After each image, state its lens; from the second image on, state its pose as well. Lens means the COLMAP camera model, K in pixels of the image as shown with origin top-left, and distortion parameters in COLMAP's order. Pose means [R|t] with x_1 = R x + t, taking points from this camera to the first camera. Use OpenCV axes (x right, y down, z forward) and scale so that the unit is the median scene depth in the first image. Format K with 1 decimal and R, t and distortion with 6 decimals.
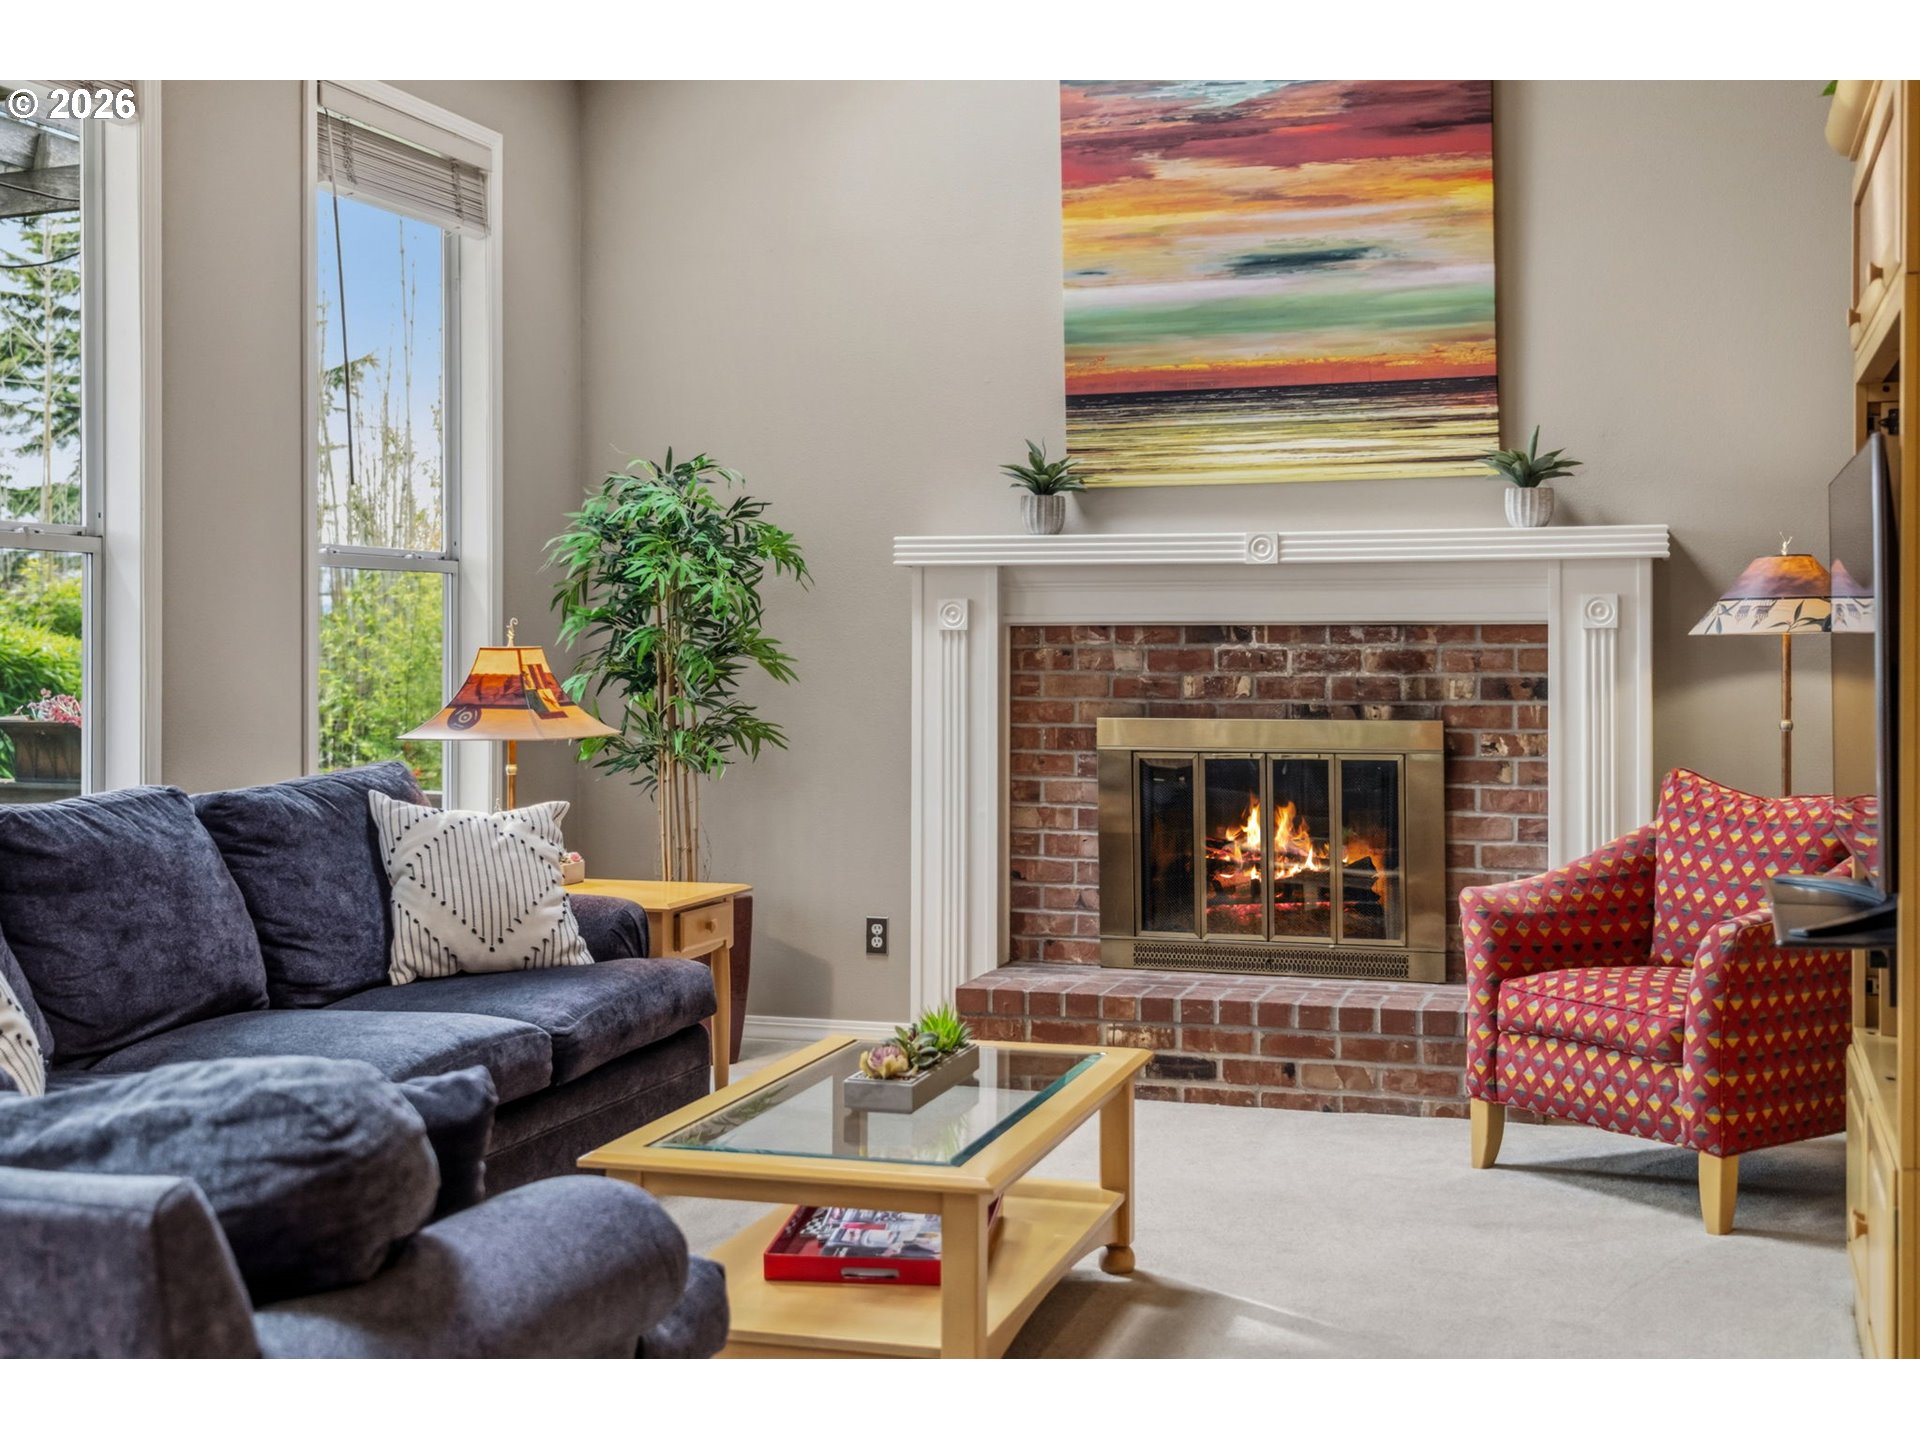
lens RADIAL K [[2256.5, 0, 957.8], [0, 2256.5, 642.1], [0, 0, 1]] dist [0.079857, -0.223959]
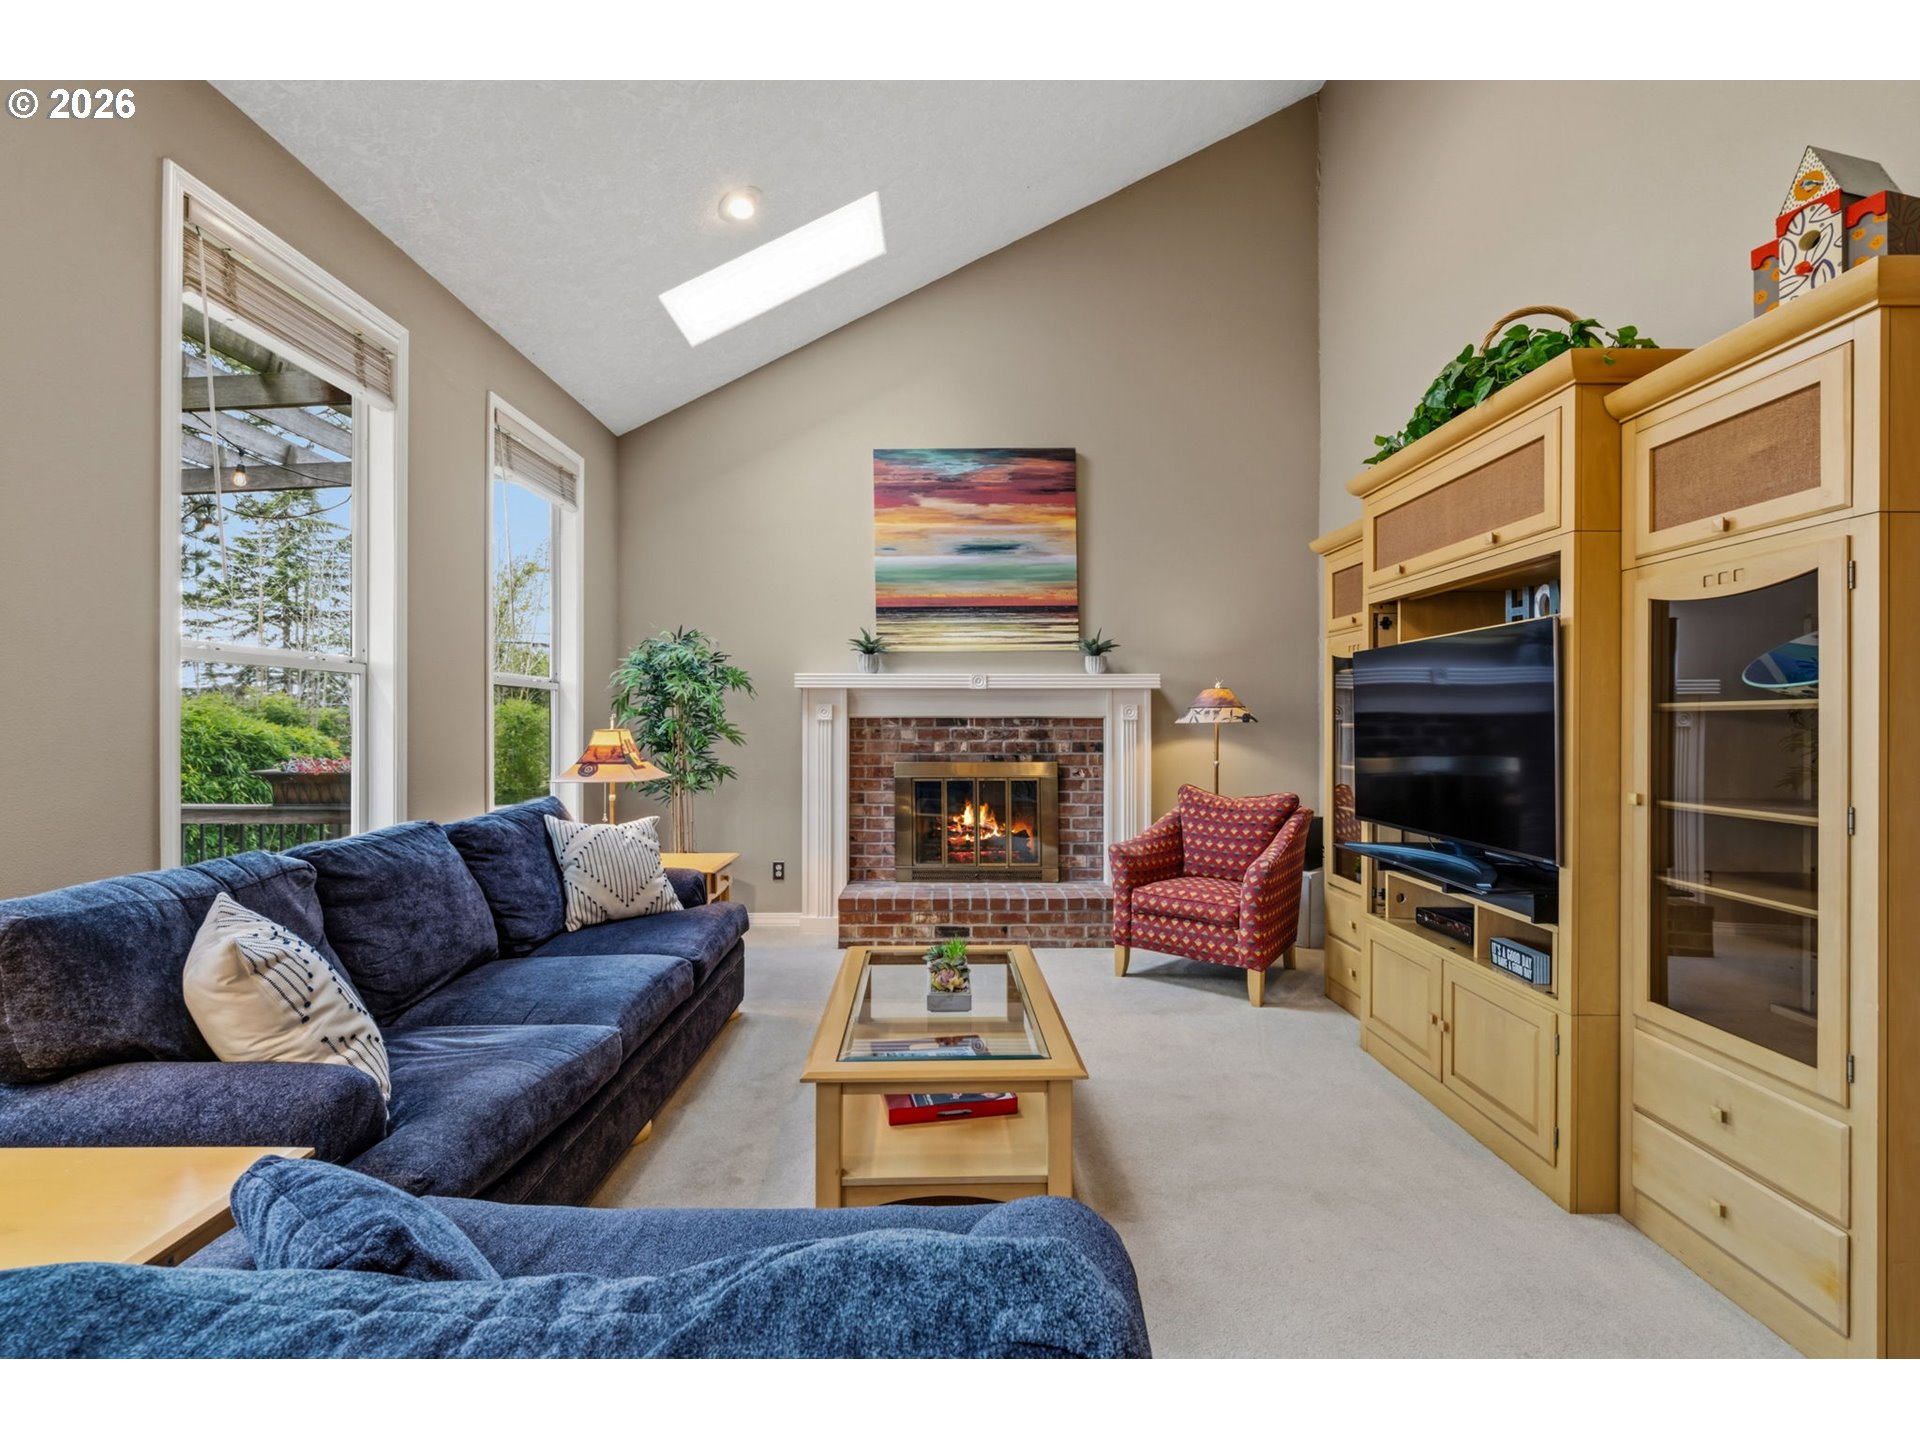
lens RADIAL K [[873.0, 0, 960.0], [0, 873.0, 720.0], [0, 0, 1]] dist [-0.000694, -0.000680]
pose [[0.953392, 0.001622, 0.301730, -0.132237], [-0.001546, 0.999999, -0.000489, -0.005392], [-0.301731, 0.000000, 0.953393, 0.229416]]
